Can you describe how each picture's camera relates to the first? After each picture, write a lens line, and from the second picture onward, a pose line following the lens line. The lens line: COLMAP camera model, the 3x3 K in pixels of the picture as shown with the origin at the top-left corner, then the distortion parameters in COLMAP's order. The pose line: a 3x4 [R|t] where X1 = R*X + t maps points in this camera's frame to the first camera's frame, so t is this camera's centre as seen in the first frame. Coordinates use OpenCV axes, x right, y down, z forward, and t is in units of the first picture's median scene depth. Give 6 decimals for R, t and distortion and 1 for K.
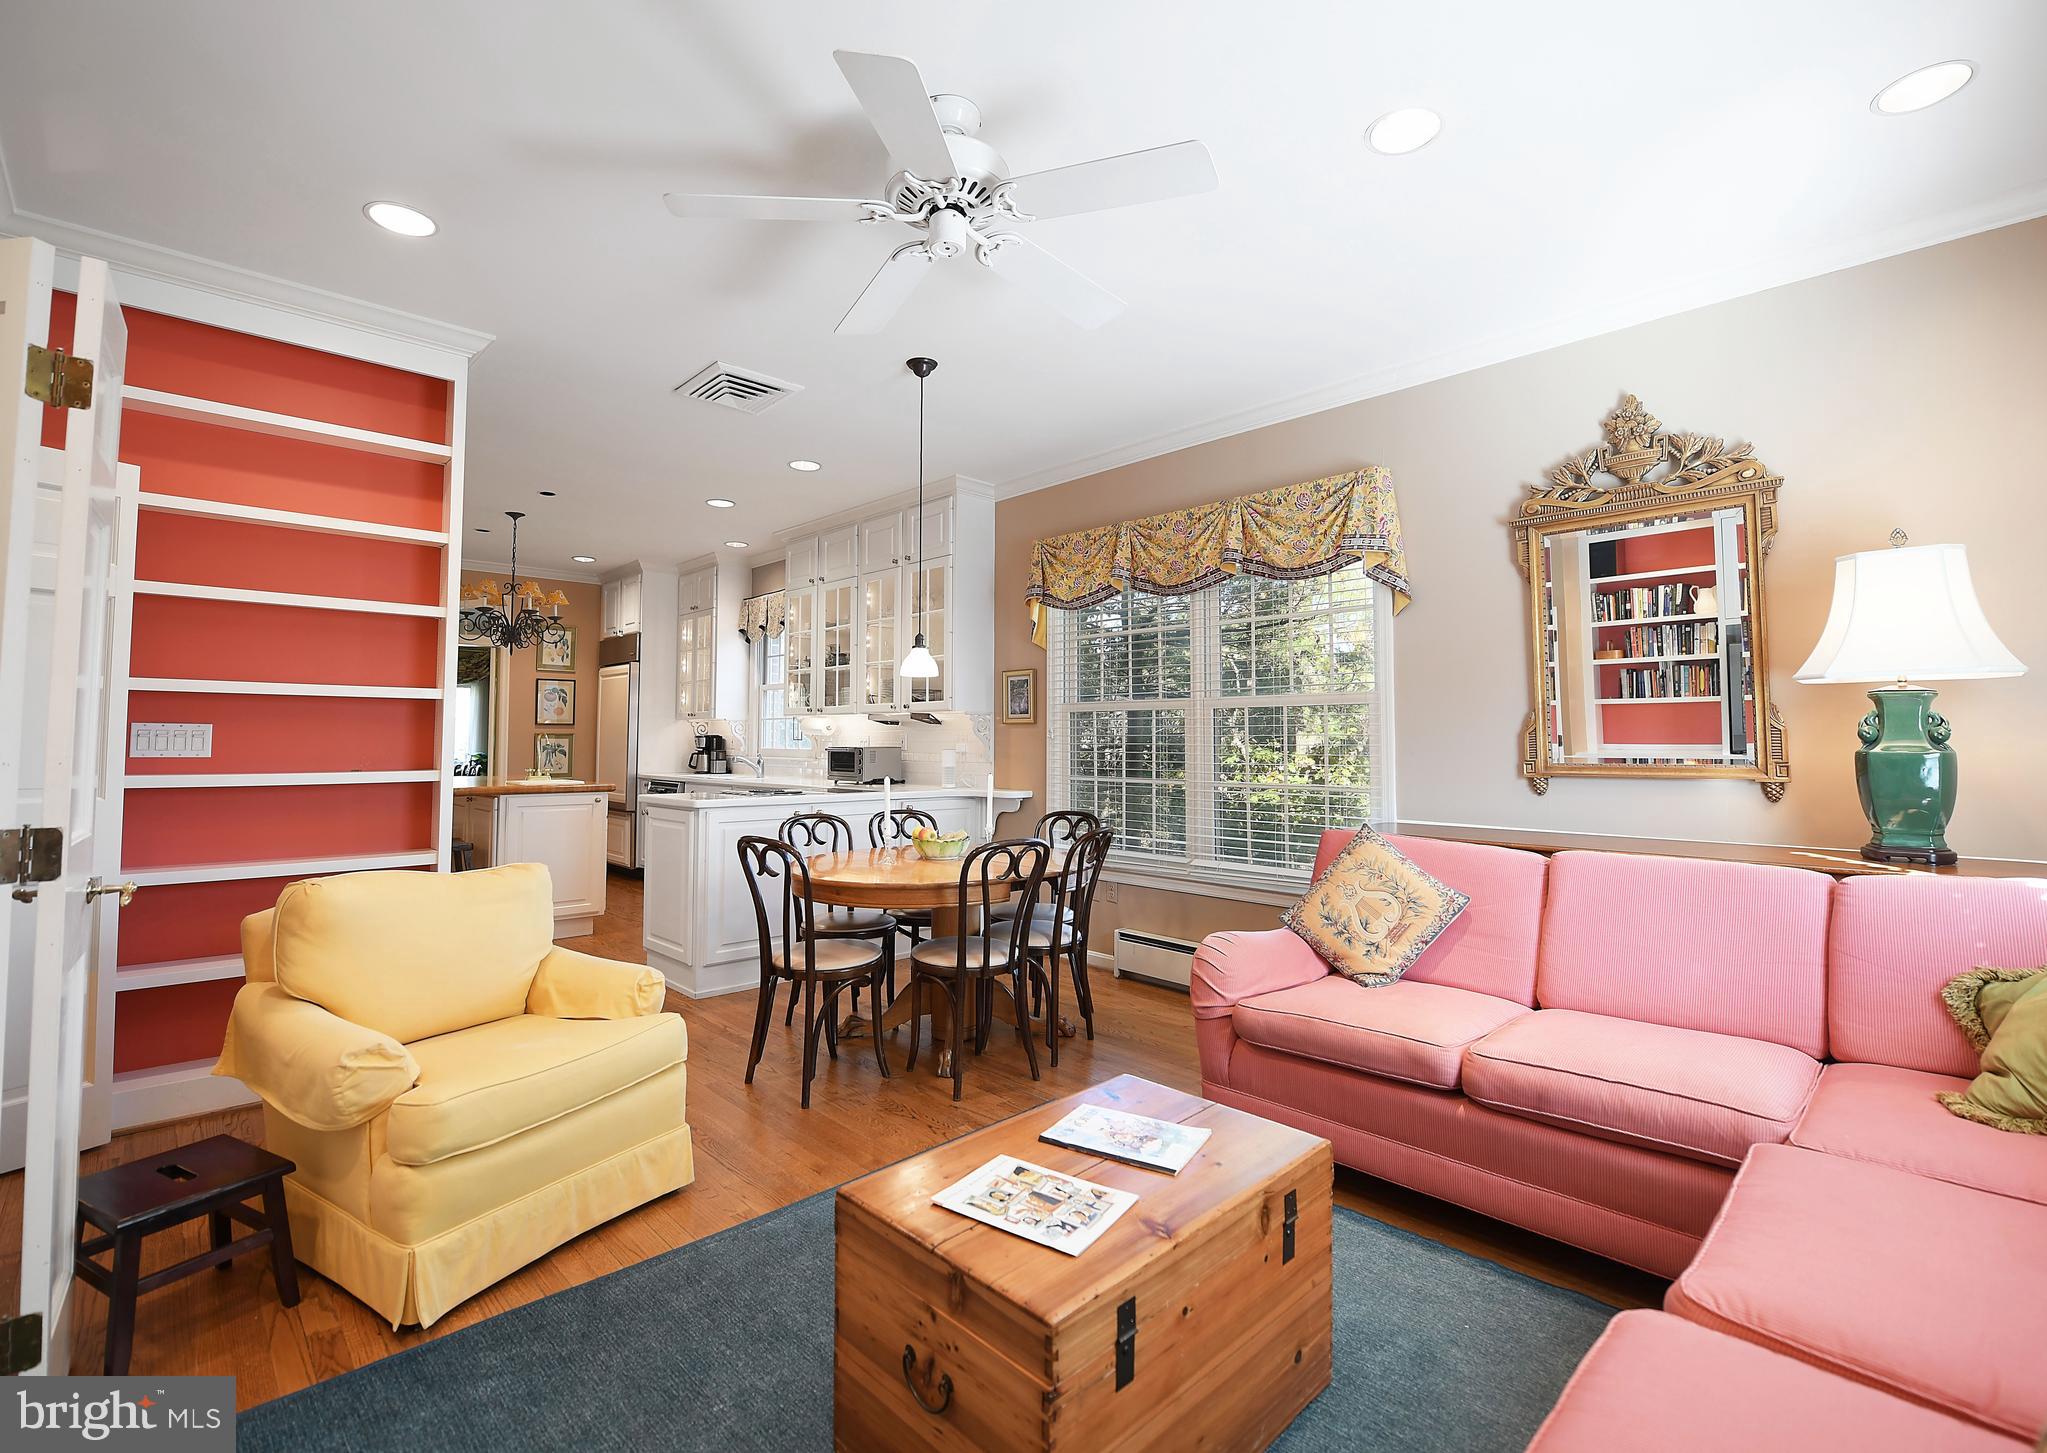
lens RADIAL K [[912.6, 0, 1016.5], [0, 912.6, 704.5], [0, 0, 1]] dist [-0.000375, -0.000140]
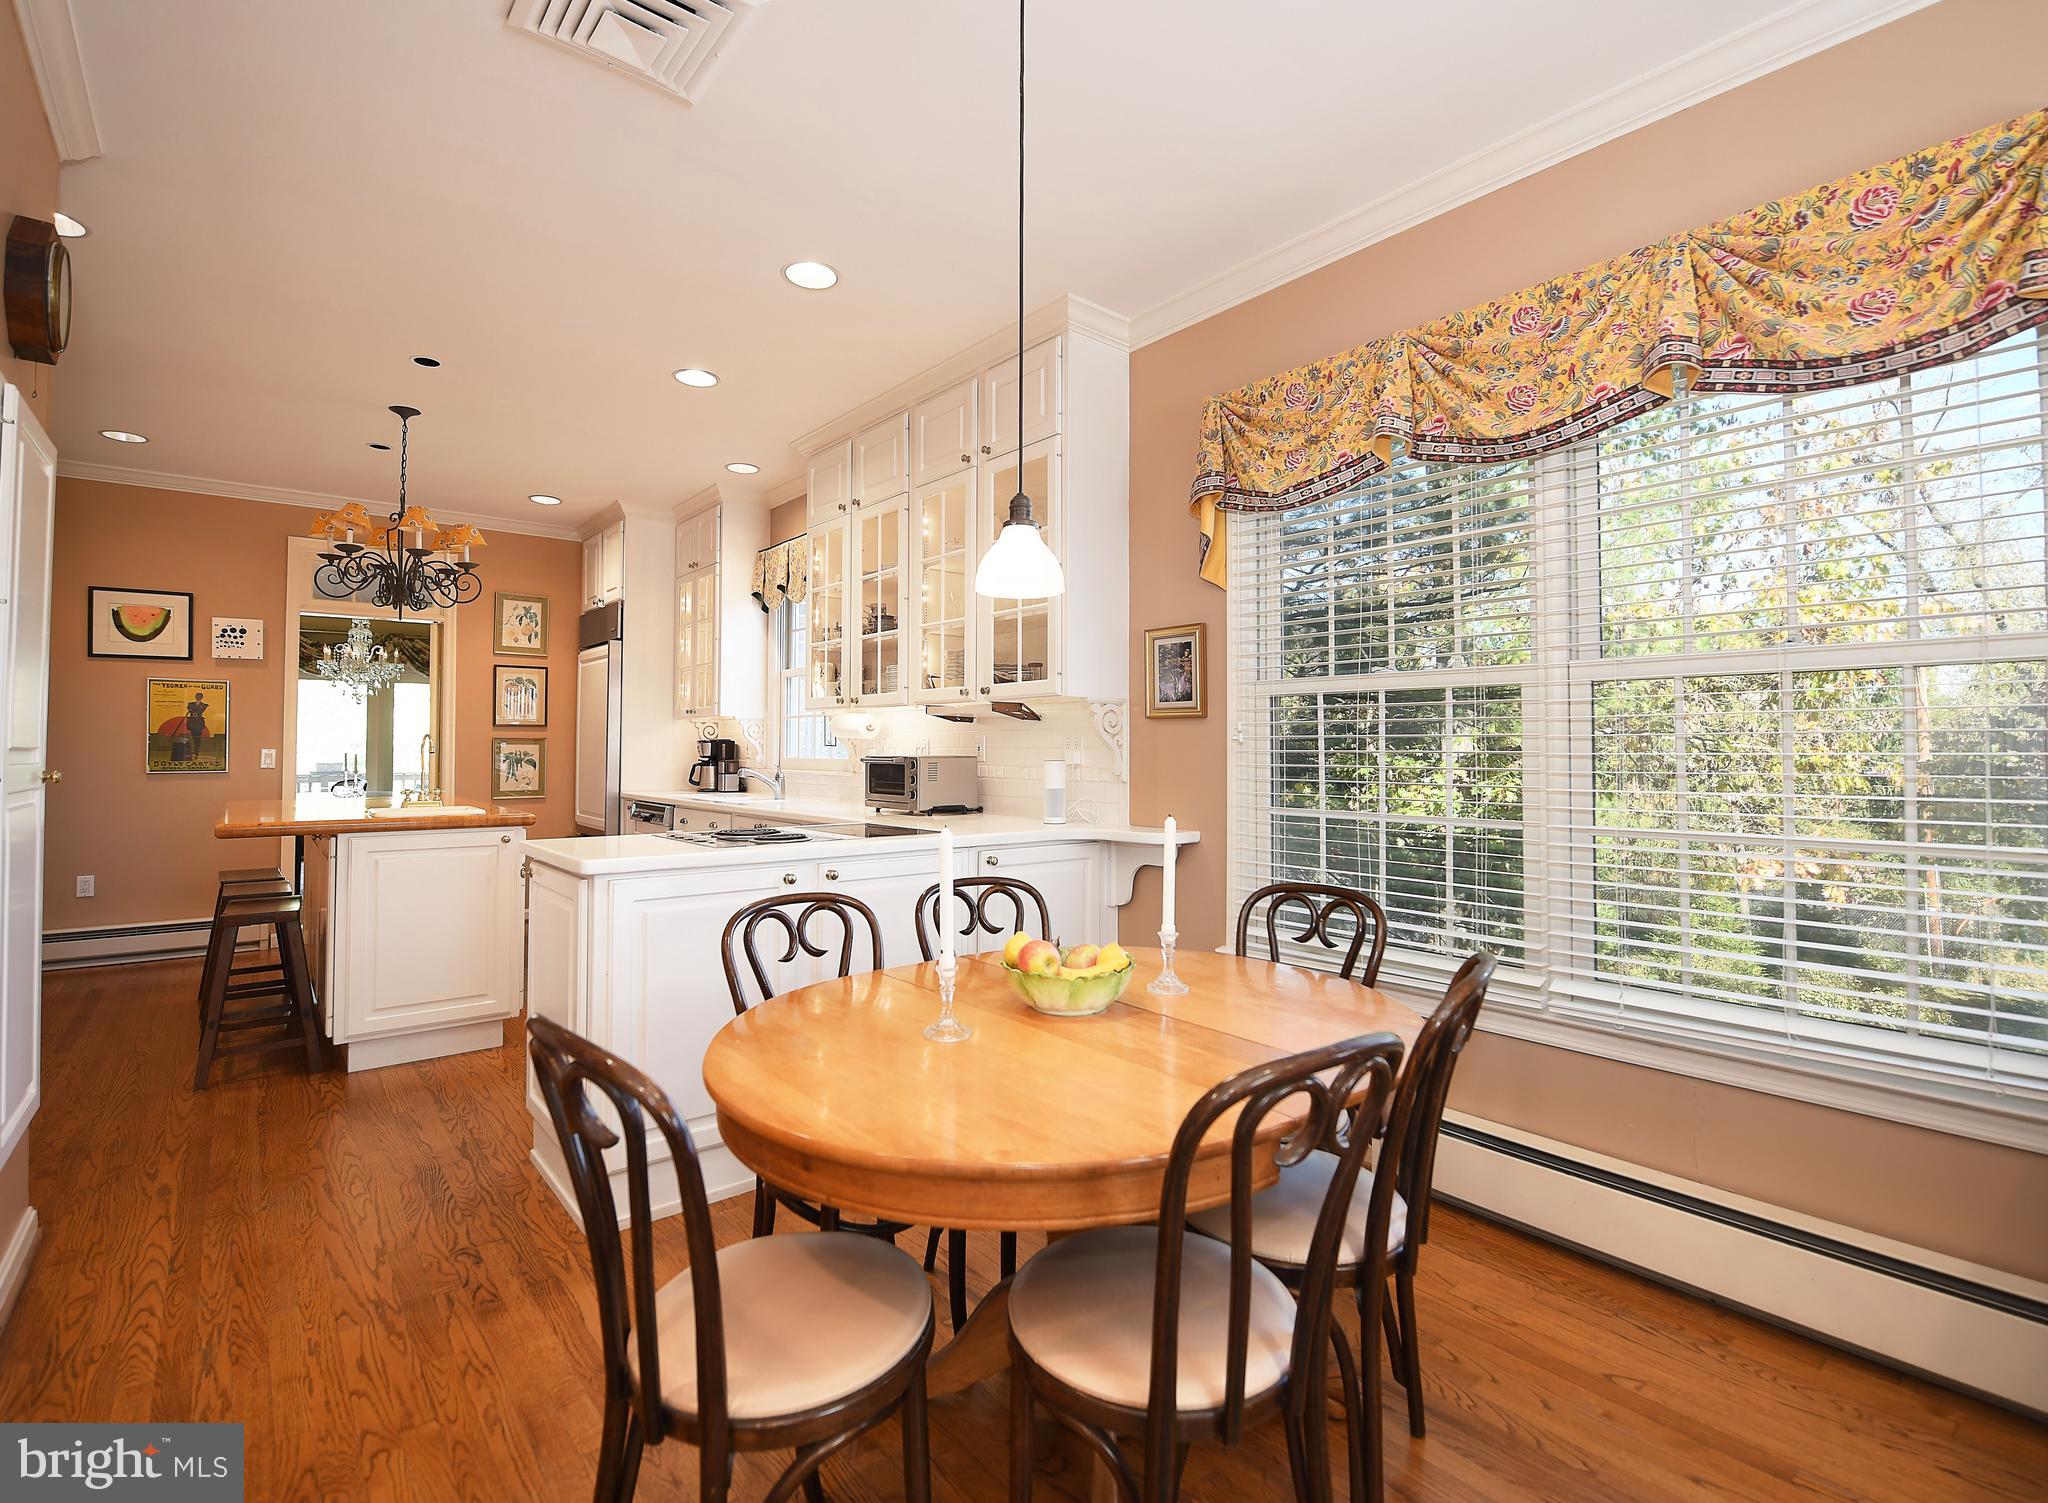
lens RADIAL K [[941.1, 0, 1034.9], [0, 941.1, 739.1], [0, 0, 1]] dist [-0.002113, -0.000032]
pose [[0.998041, -0.000758, -0.062555, -0.044775], [0.002638, 0.999547, 0.029983, 0.014851], [0.062504, -0.030090, 0.997591, 0.346771]]
